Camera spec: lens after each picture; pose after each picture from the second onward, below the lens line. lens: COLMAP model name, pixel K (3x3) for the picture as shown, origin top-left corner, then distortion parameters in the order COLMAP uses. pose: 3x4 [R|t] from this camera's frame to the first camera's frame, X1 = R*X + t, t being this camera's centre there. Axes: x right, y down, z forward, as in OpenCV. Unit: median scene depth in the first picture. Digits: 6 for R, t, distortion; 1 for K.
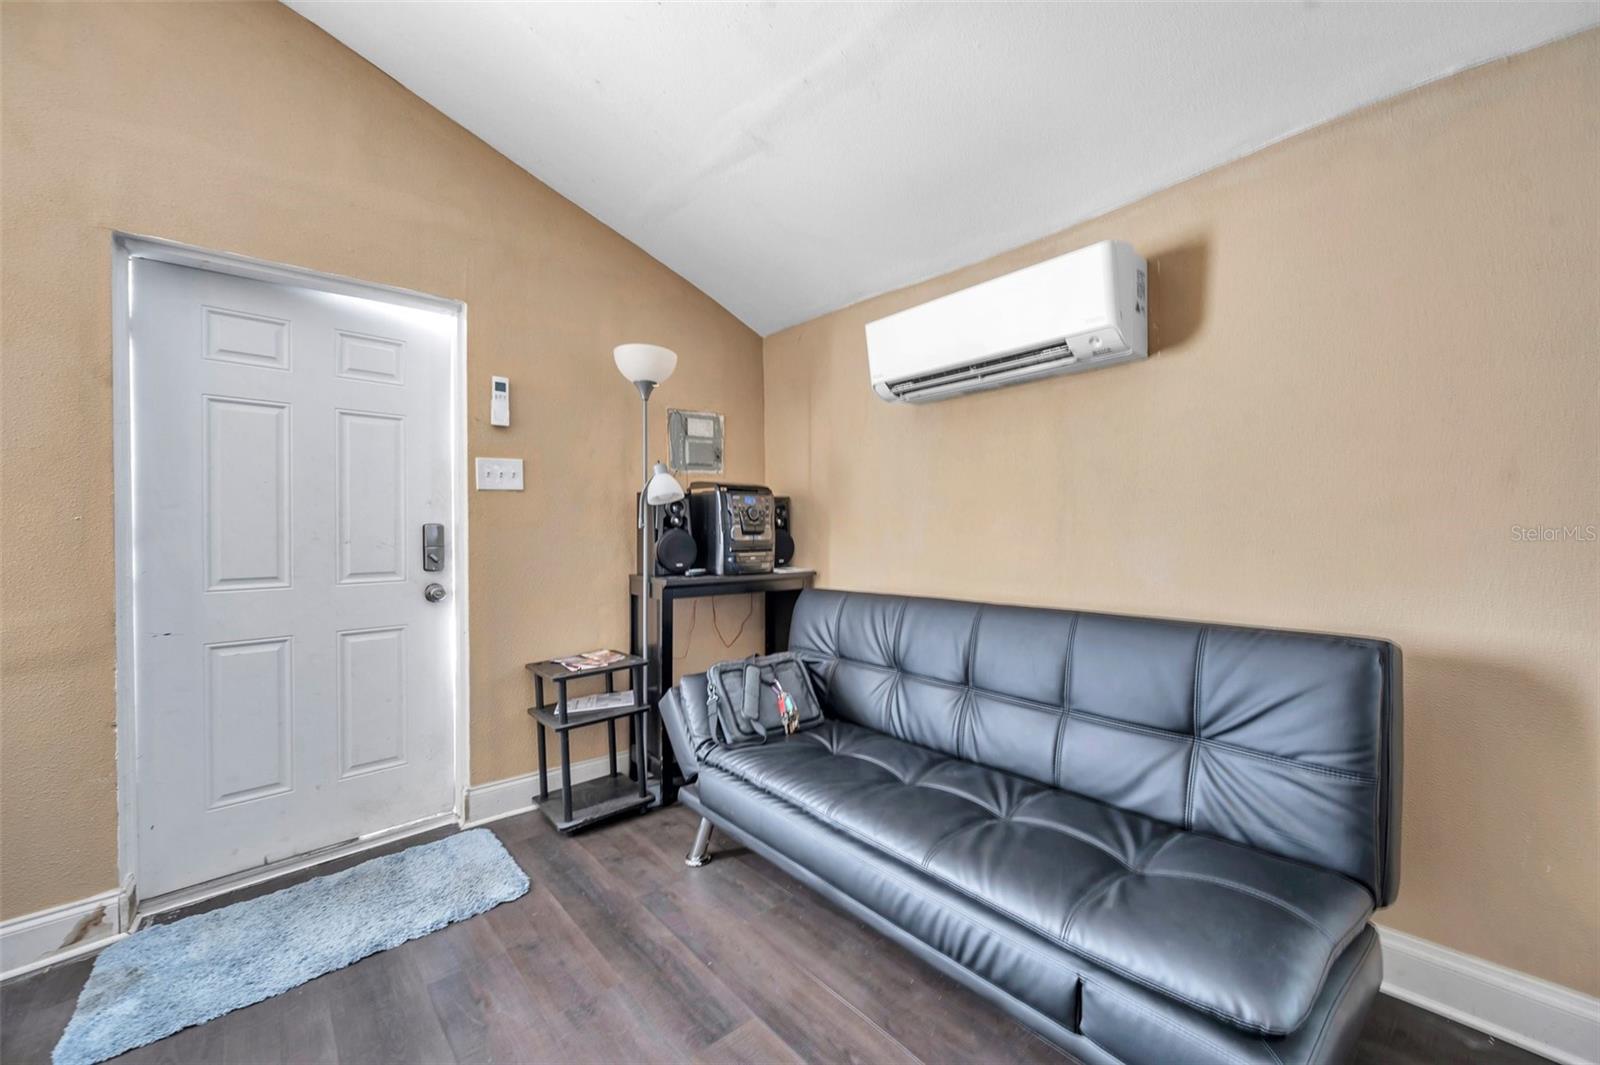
lens RADIAL K [[633.0, 0, 799.7], [0, 633.0, 533.0], [0, 0, 1]] dist [-0.002173, 0.000870]
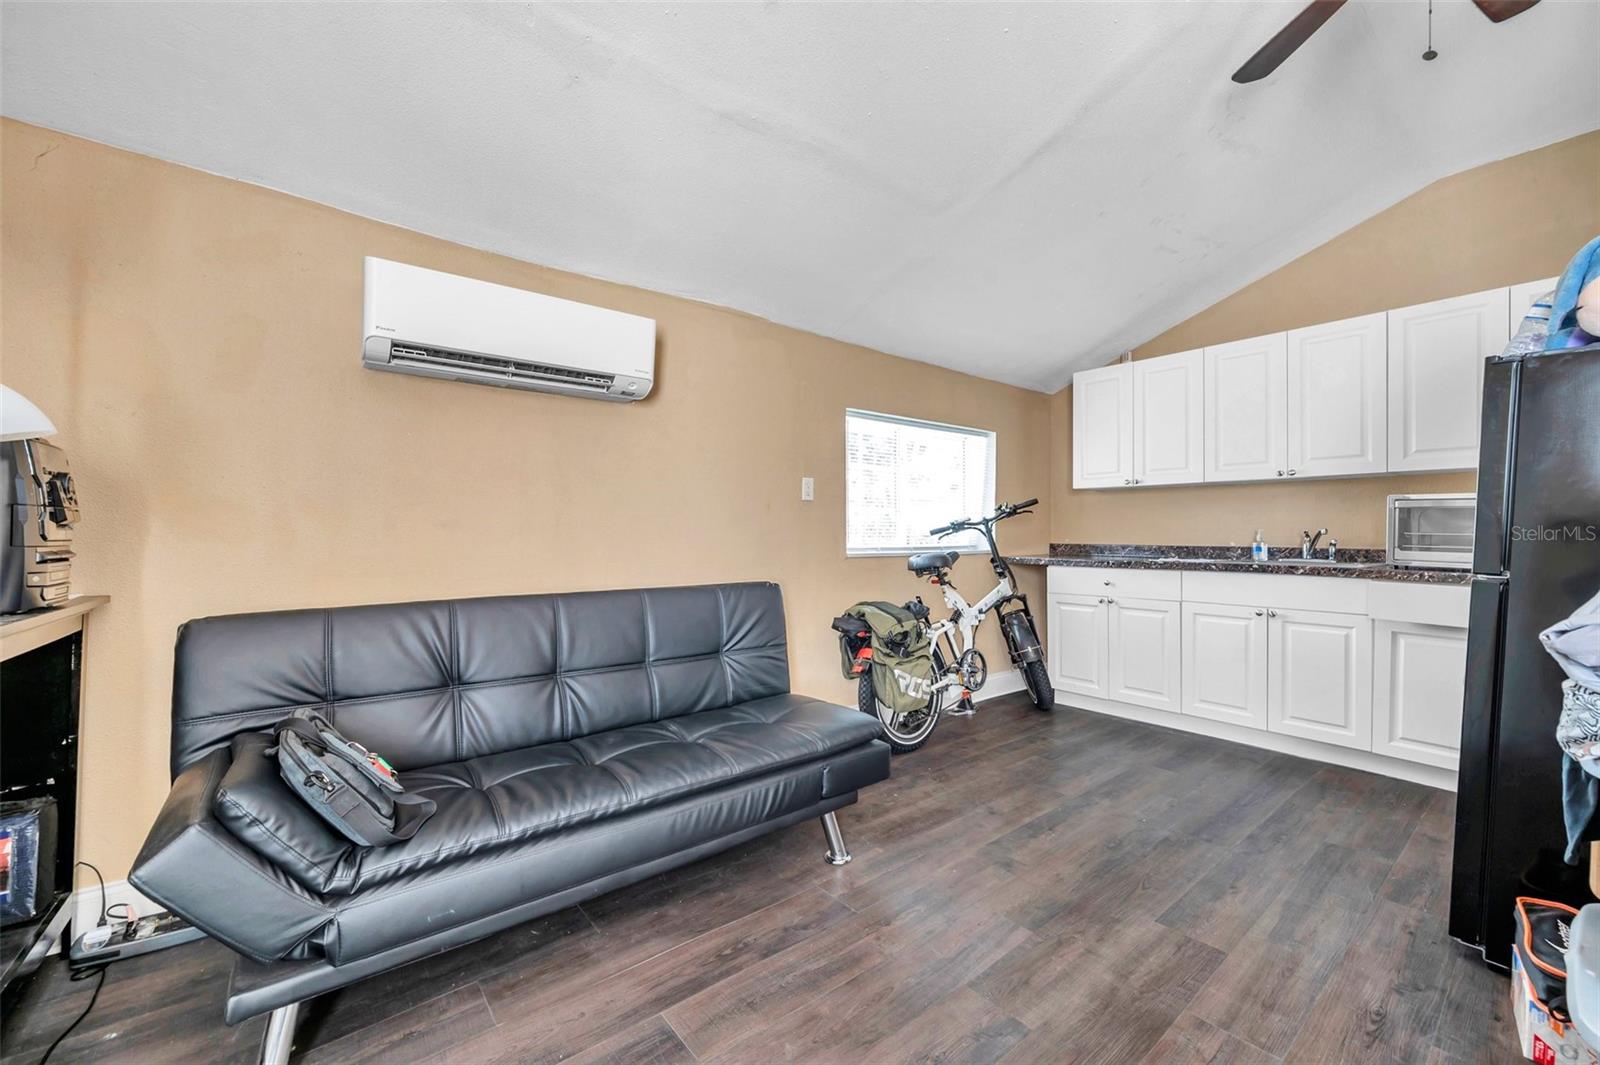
lens RADIAL K [[633.0, 0, 805.0], [0, 633.0, 530.2], [0, 0, 1]] dist [-0.002173, 0.000870]
pose [[0.031052, 0.009304, 0.999474, -0.944327], [-0.000809, 0.999957, -0.009284, 0.015583], [-0.999517, -0.000520, 0.031058, 0.662725]]
